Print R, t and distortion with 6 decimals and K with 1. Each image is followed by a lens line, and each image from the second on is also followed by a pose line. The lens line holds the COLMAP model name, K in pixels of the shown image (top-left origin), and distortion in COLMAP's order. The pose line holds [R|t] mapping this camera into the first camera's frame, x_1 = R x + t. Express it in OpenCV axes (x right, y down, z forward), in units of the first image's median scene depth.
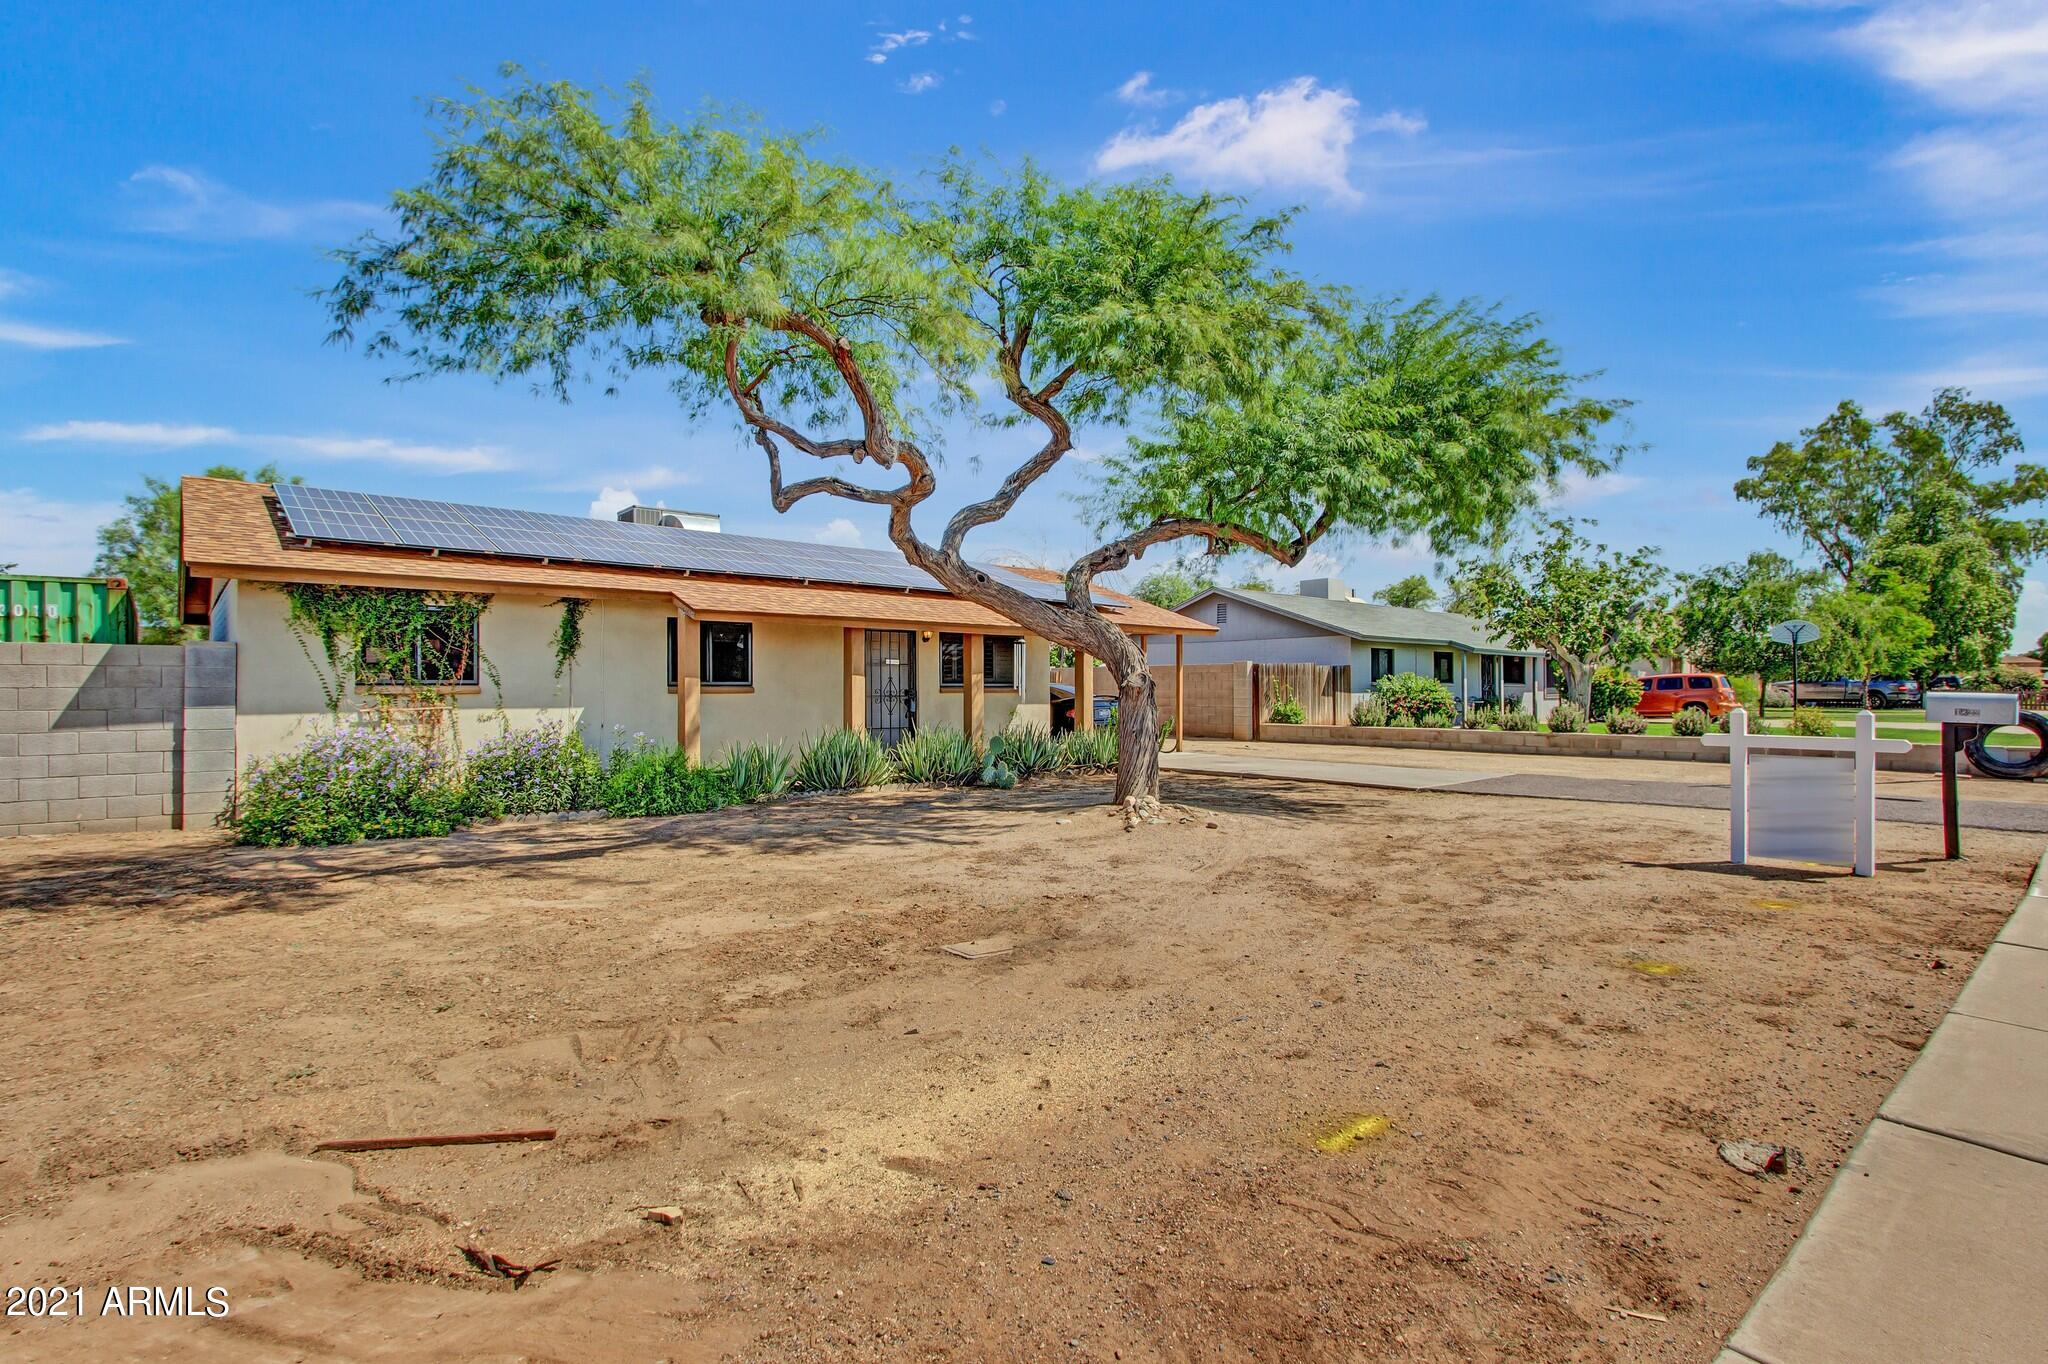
lens RADIAL K [[953.6, 0, 1050.7], [0, 953.6, 674.8], [0, 0, 1]] dist [0.003045, 0.000307]
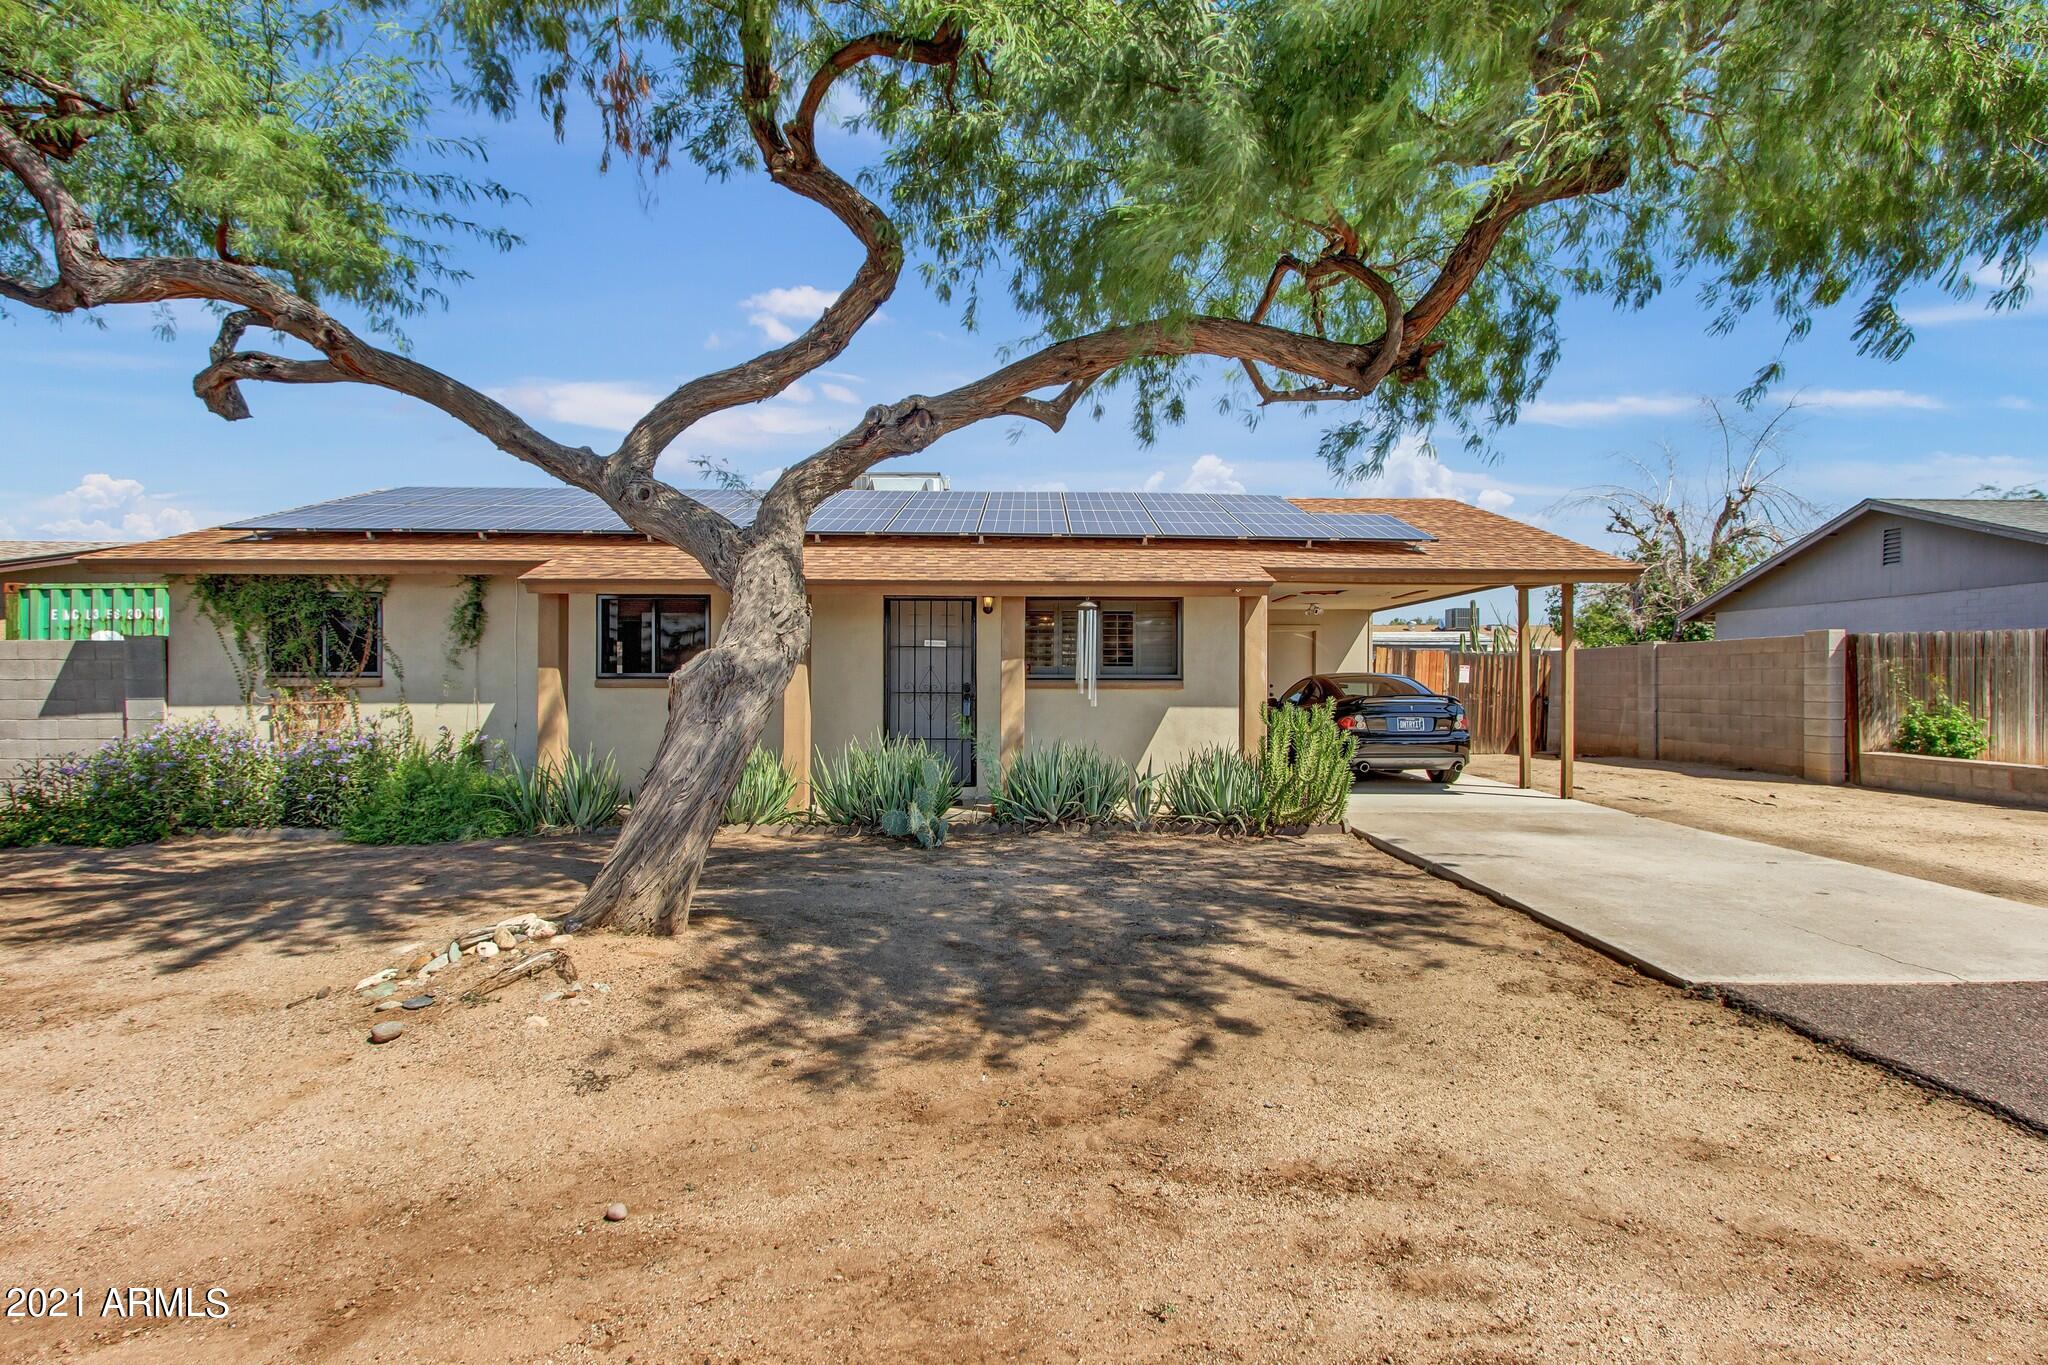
lens RADIAL K [[1099.3, 0, 1012.1], [0, 1099.3, 653.0], [0, 0, 1]] dist [0.001772, 0.001578]
pose [[0.779821, -0.009201, -0.625935, 0.505740], [0.006348, 0.999957, -0.006790, -0.001137], [0.625970, 0.001322, 0.779846, 0.551899]]
